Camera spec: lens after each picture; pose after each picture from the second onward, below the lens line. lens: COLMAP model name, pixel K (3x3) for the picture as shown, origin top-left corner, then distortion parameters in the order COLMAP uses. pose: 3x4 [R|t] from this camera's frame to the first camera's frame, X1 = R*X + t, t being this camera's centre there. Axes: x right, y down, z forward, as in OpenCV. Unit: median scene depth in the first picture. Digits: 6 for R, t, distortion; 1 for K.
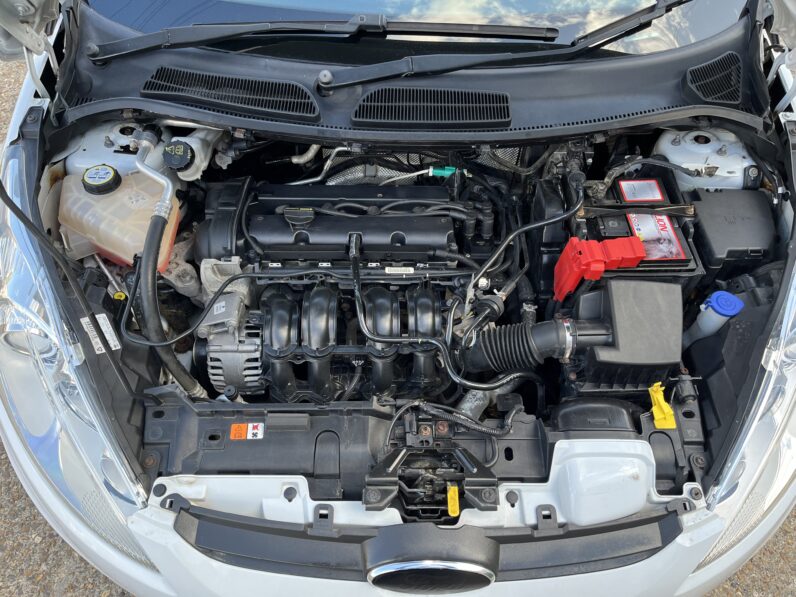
lens RADIAL K [[599.5, 0, 401.2], [0, 599.5, 300.5], [0, 0, 1]] dist [0.036781, -0.027981]
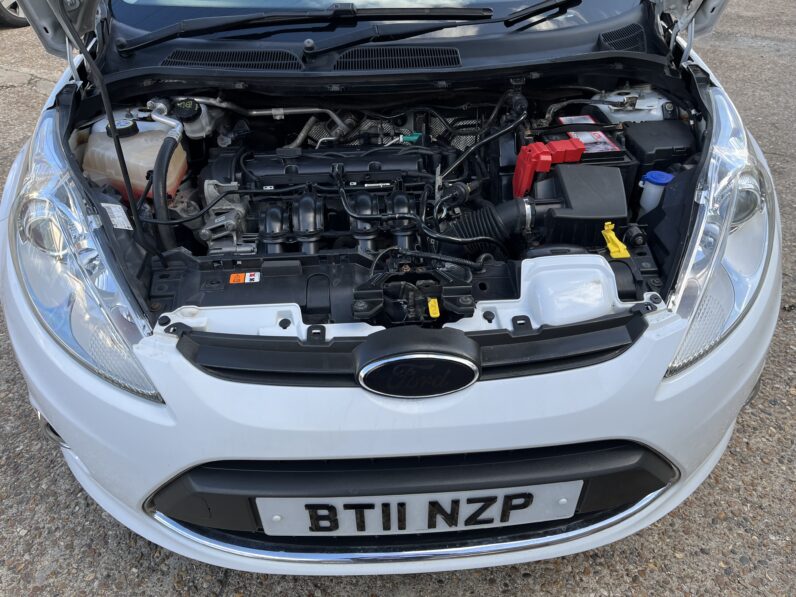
lens RADIAL K [[599.5, 0, 396.4], [0, 599.5, 296.1], [0, 0, 1]] dist [0.036781, -0.027981]
pose [[0.997887, -0.063053, 0.015671, 0.002171], [0.064895, 0.955631, -0.287328, 0.523014], [0.003142, 0.287738, 0.957704, -0.041962]]
